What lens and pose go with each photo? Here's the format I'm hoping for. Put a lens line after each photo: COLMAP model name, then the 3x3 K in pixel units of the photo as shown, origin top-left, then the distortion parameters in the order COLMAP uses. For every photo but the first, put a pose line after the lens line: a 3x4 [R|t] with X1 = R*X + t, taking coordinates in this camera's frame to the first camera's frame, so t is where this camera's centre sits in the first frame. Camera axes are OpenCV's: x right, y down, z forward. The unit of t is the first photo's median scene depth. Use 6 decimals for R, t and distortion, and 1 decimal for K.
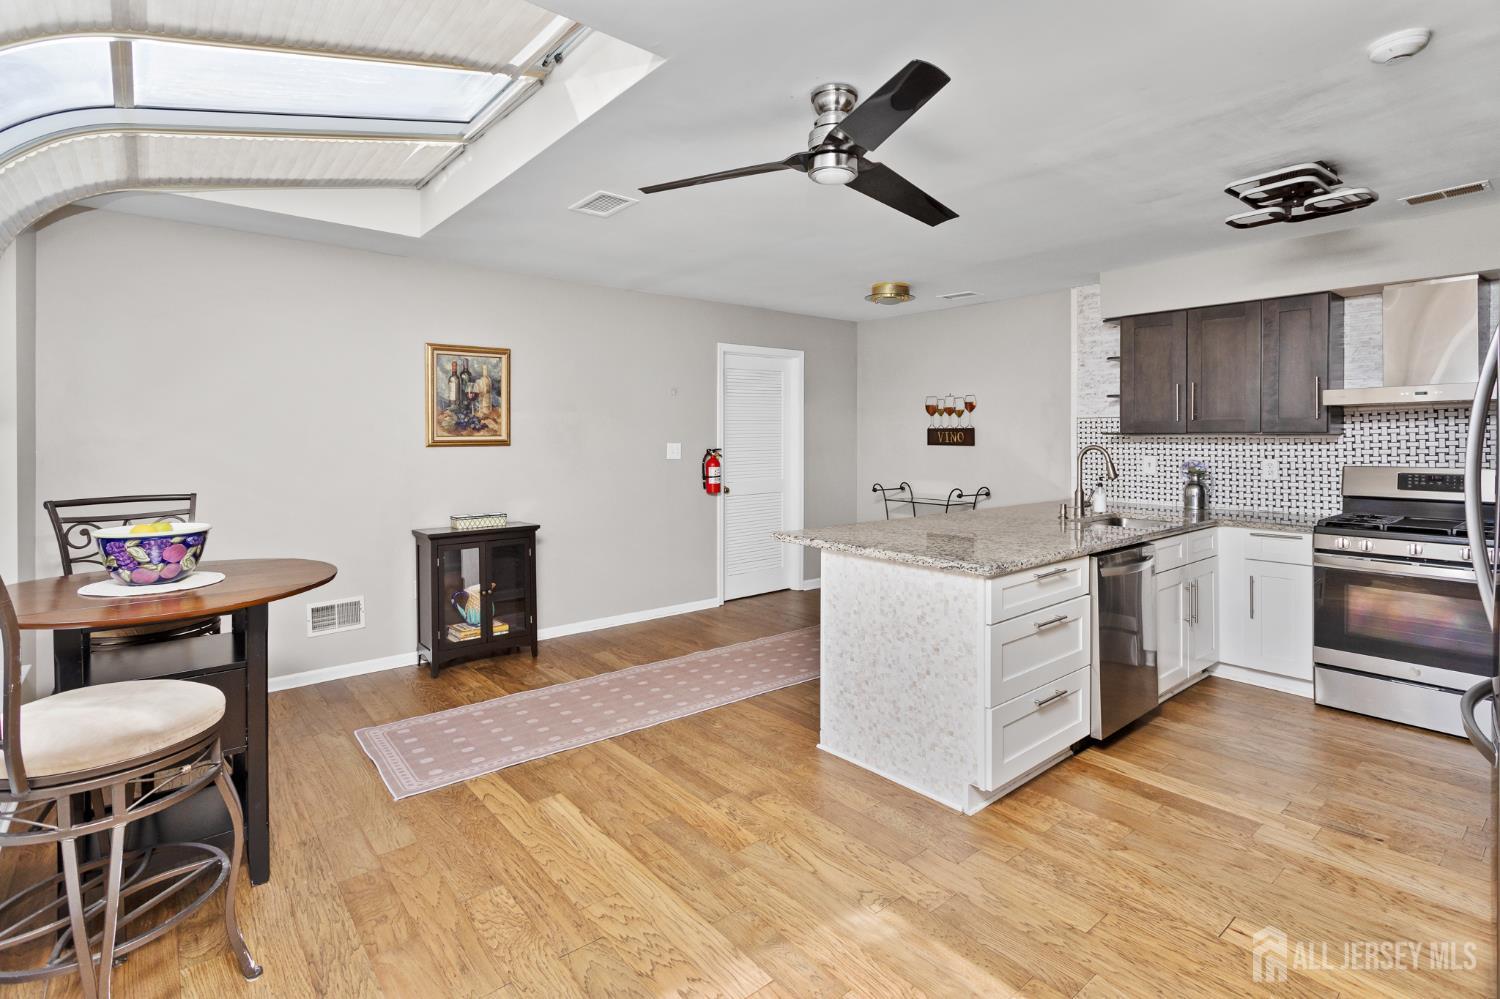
lens RADIAL K [[733.8, 0, 748.5], [0, 733.8, 440.6], [0, 0, 1]] dist [-0.003009, 0.000173]
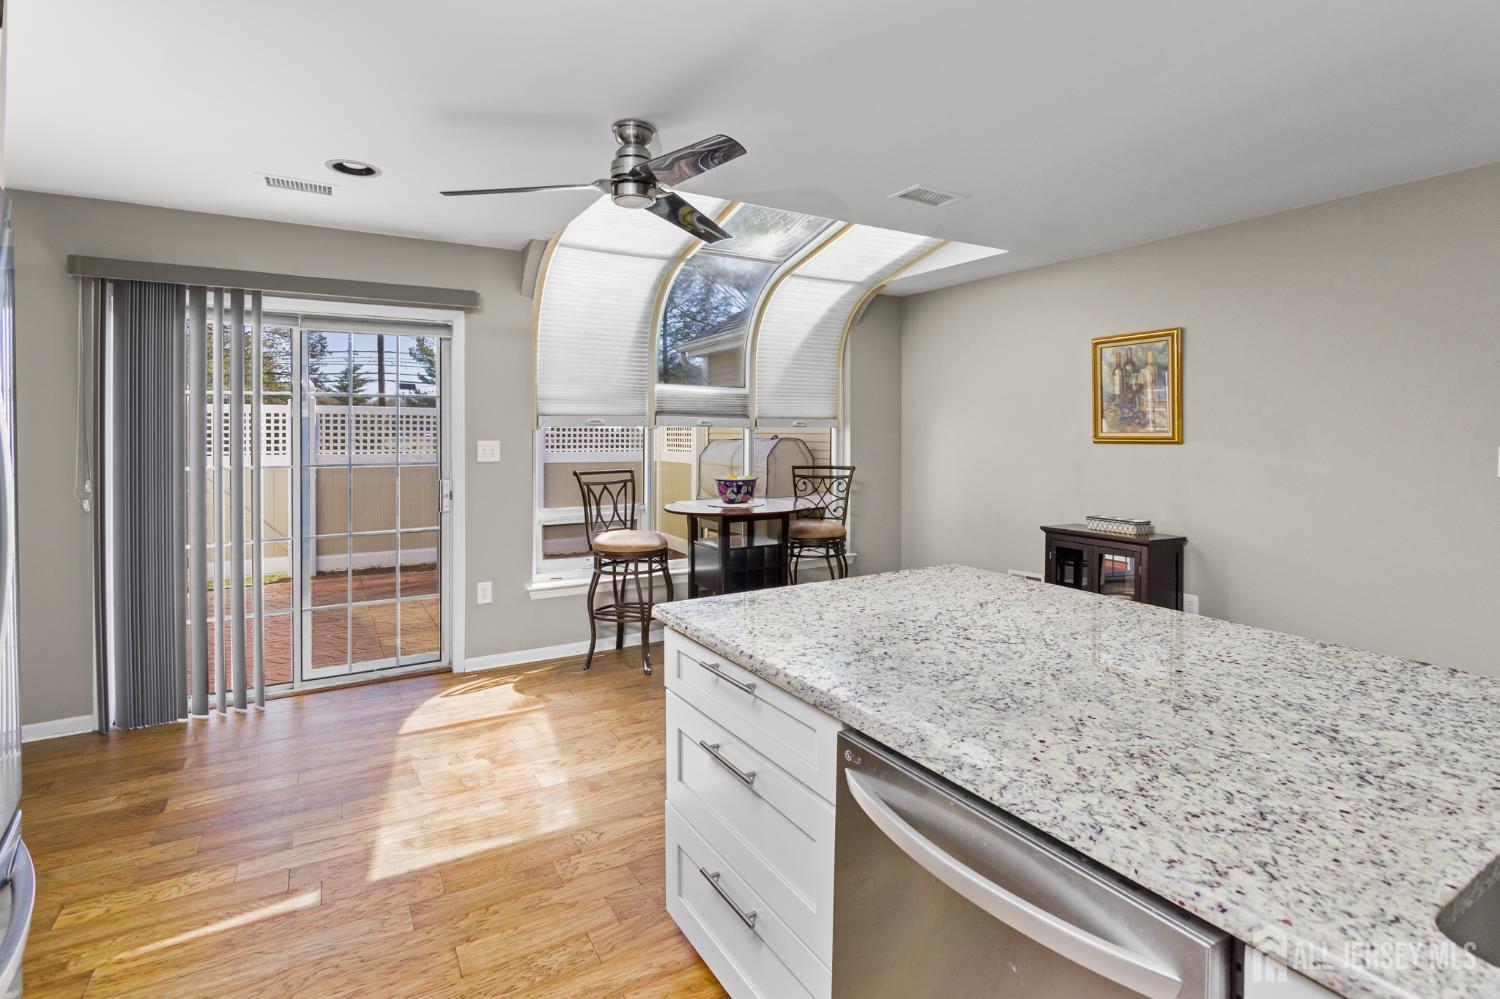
lens RADIAL K [[733.8, 0, 748.5], [0, 733.8, 440.6], [0, 0, 1]] dist [-0.003009, 0.000173]
pose [[-0.159390, 0.013780, -0.987120, 0.675527], [-0.002691, 0.999893, 0.014392, -0.008808], [0.987212, 0.004950, -0.159335, 0.767707]]
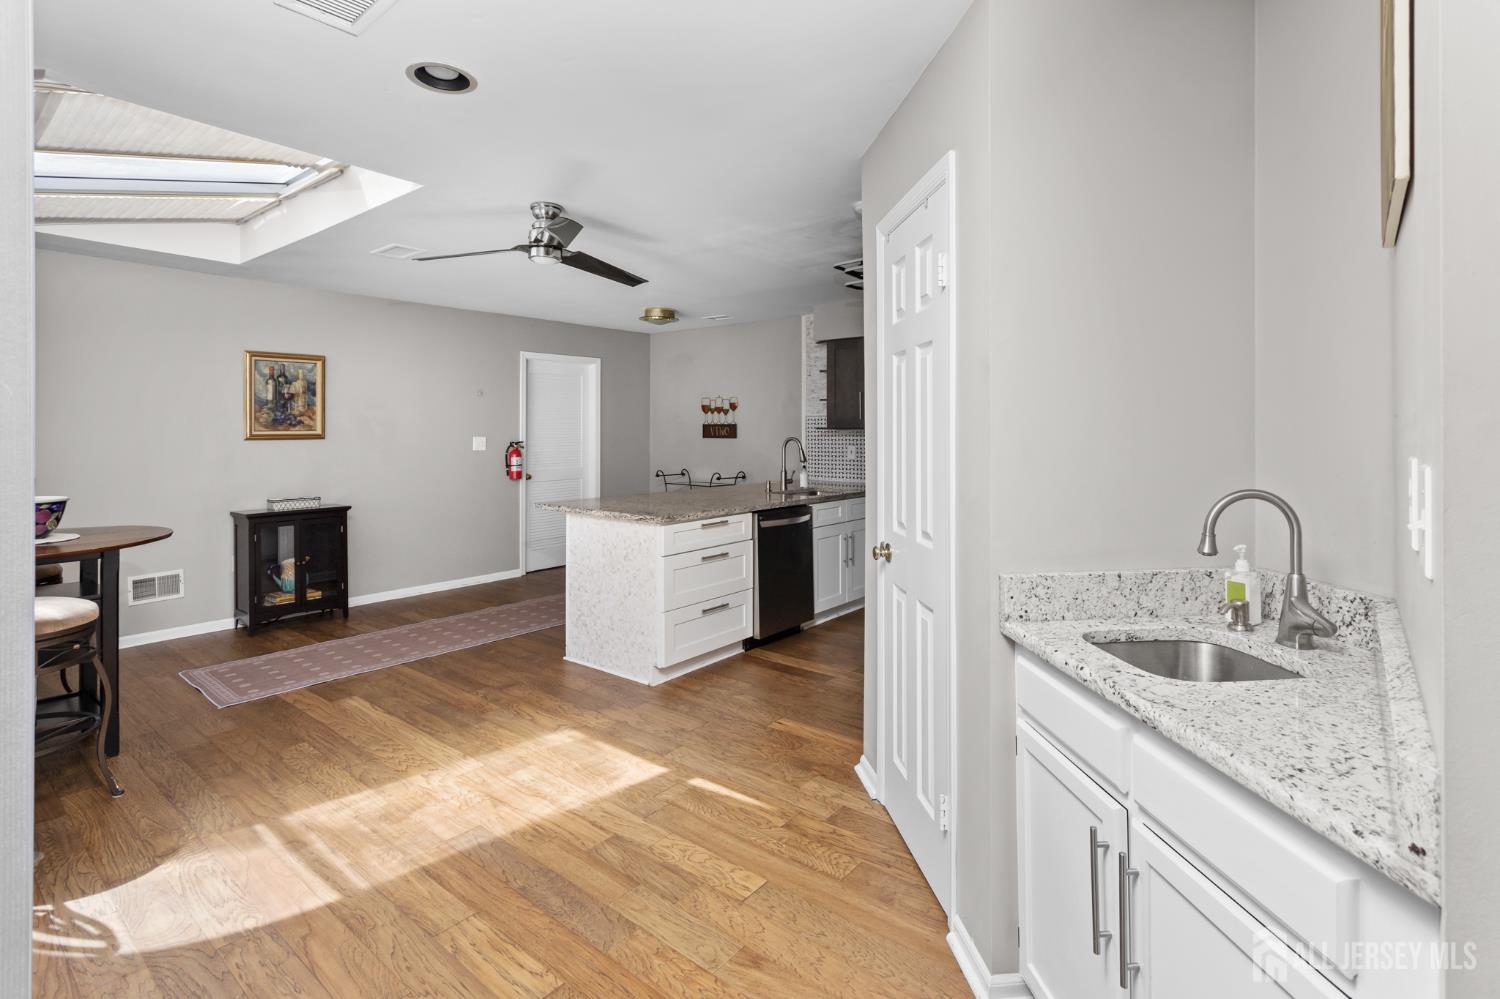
lens RADIAL K [[738.8, 0, 744.7], [0, 738.8, 428.6], [0, 0, 1]] dist [0.004408, 0.000562]
pose [[0.982733, -0.000142, 0.185029, 0.130949], [0.001800, 0.999960, -0.008791, 0.002178], [-0.185020, 0.008973, 0.982694, -0.320225]]
